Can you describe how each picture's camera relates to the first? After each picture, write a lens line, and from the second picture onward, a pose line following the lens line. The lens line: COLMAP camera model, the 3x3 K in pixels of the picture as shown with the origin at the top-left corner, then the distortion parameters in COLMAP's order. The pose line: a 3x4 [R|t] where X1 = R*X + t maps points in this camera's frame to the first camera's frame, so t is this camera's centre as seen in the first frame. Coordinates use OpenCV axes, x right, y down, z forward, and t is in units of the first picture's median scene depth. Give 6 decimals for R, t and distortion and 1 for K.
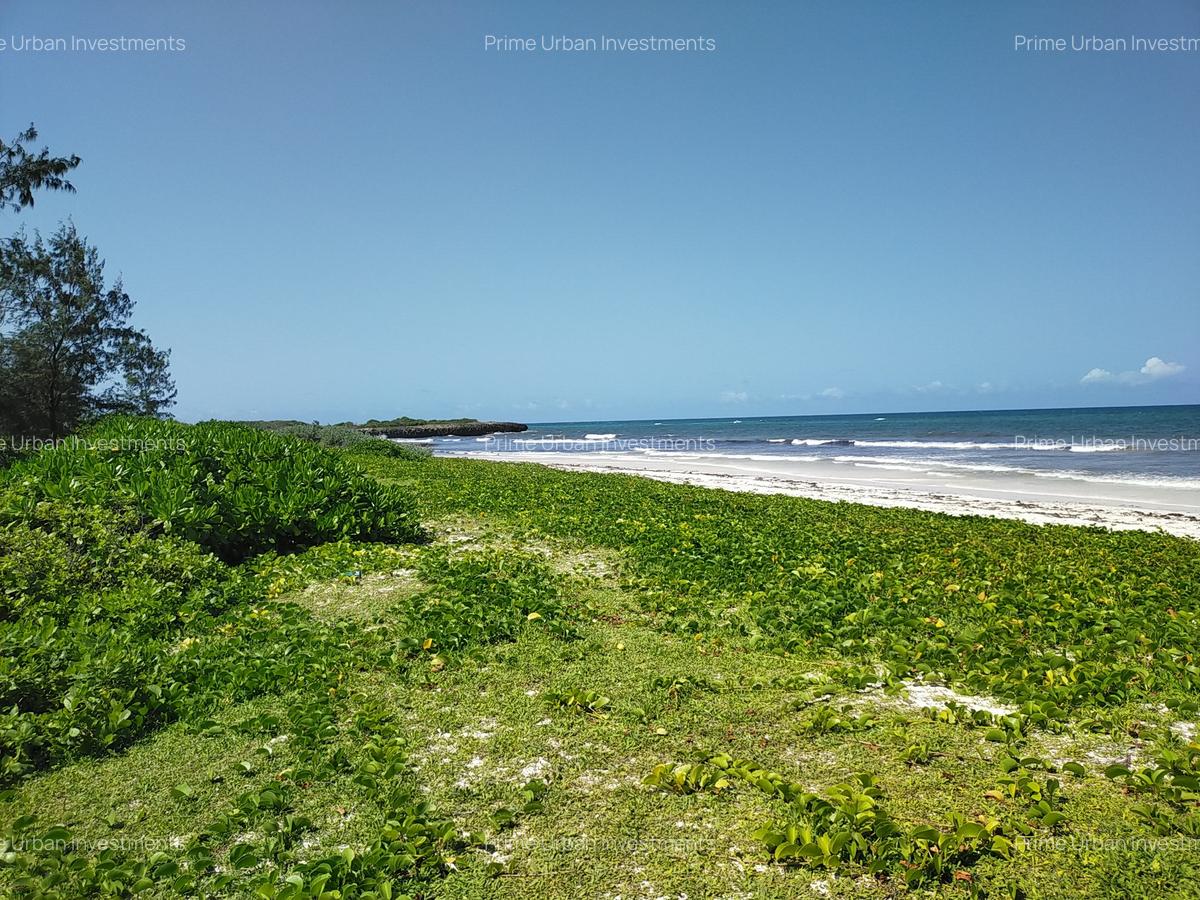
lens RADIAL K [[902.0, 0, 597.4], [0, 902.0, 424.0], [0, 0, 1]] dist [0.077695, -0.123219]
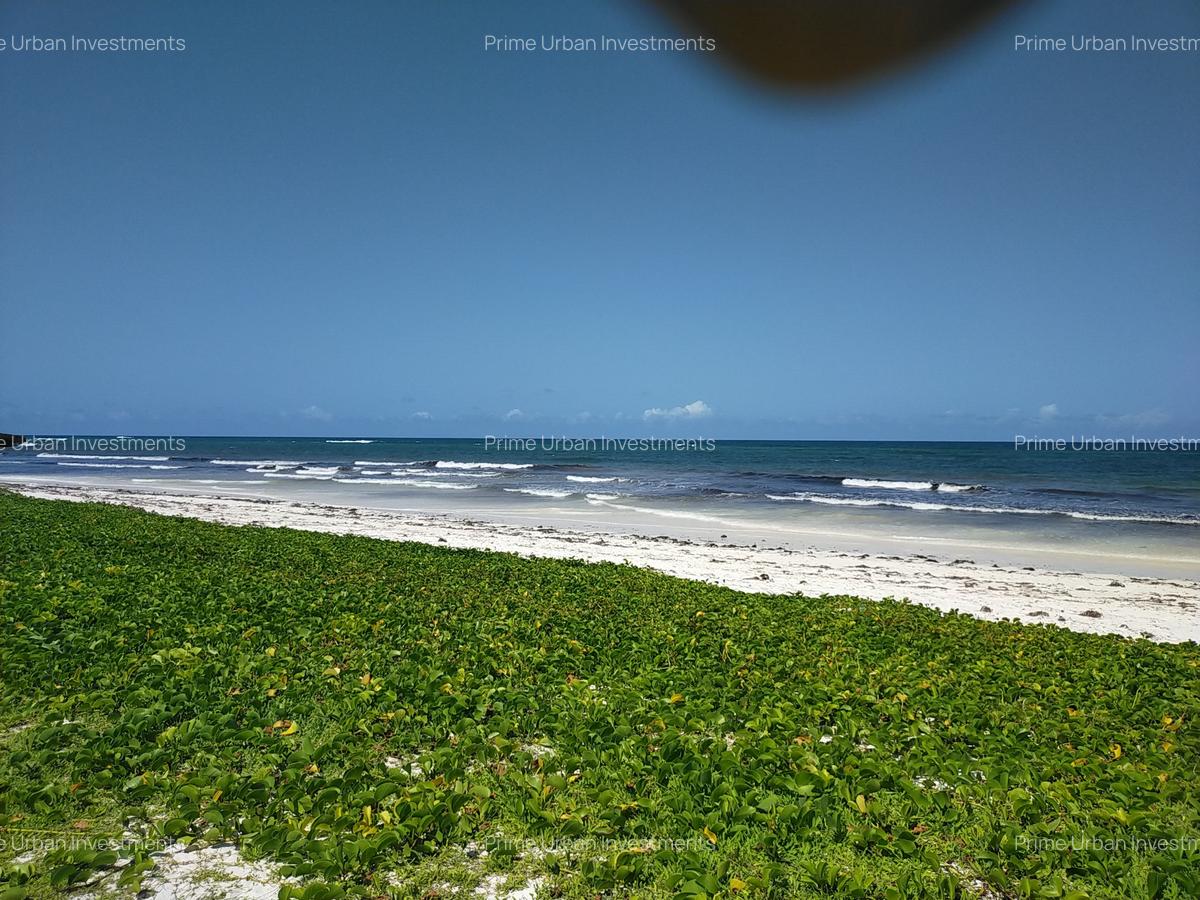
lens RADIAL K [[897.8, 0, 604.7], [0, 897.8, 425.2], [0, 0, 1]] dist [0.070414, -0.100605]
pose [[0.886756, 0.040556, 0.460455, 0.214418], [-0.029920, 0.999091, -0.030378, -0.021292], [-0.461268, 0.013161, 0.887163, 0.162856]]
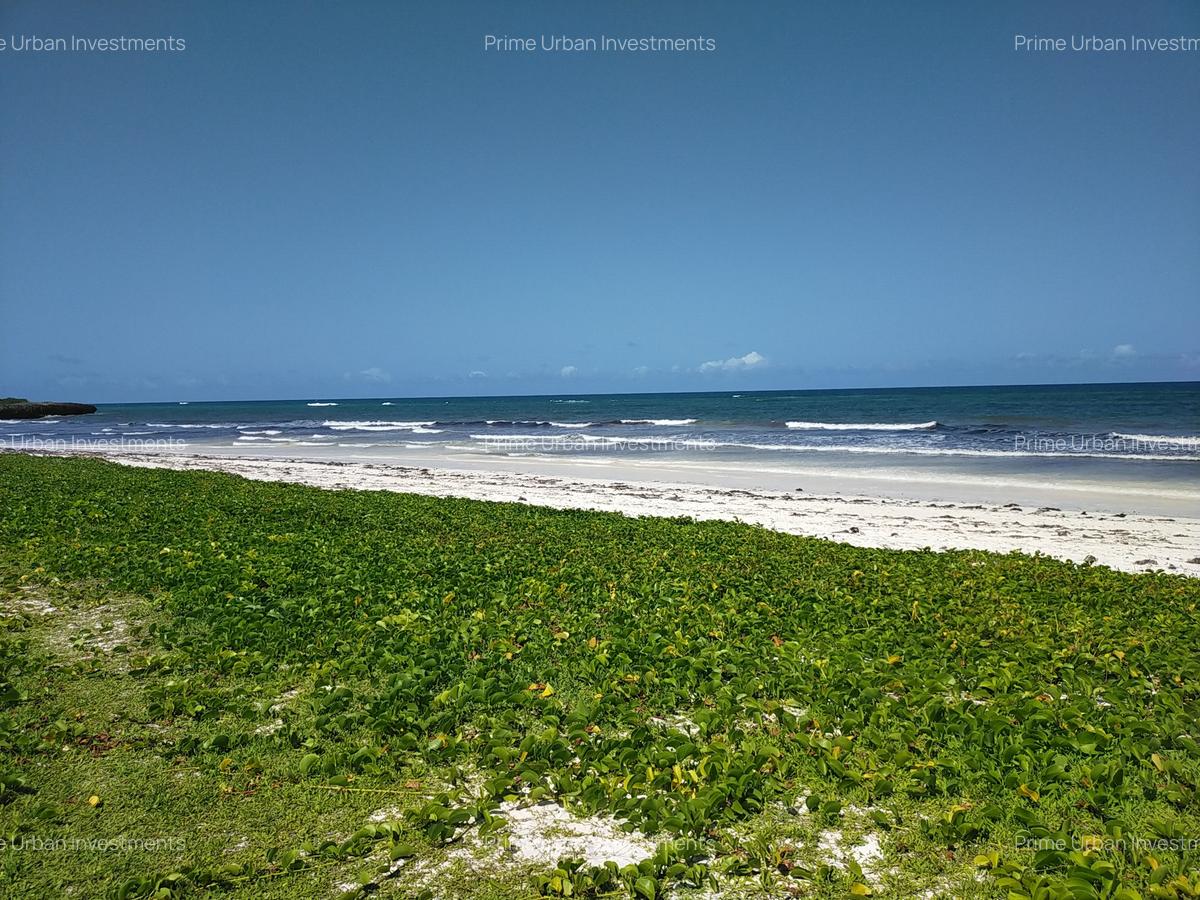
lens RADIAL K [[897.8, 0, 604.7], [0, 897.8, 425.2], [0, 0, 1]] dist [0.070414, -0.100605]
pose [[0.909270, -0.005139, 0.416175, 0.073599], [-0.004096, 0.999765, 0.021294, -0.033460], [-0.416186, -0.021066, 0.909035, 0.212929]]
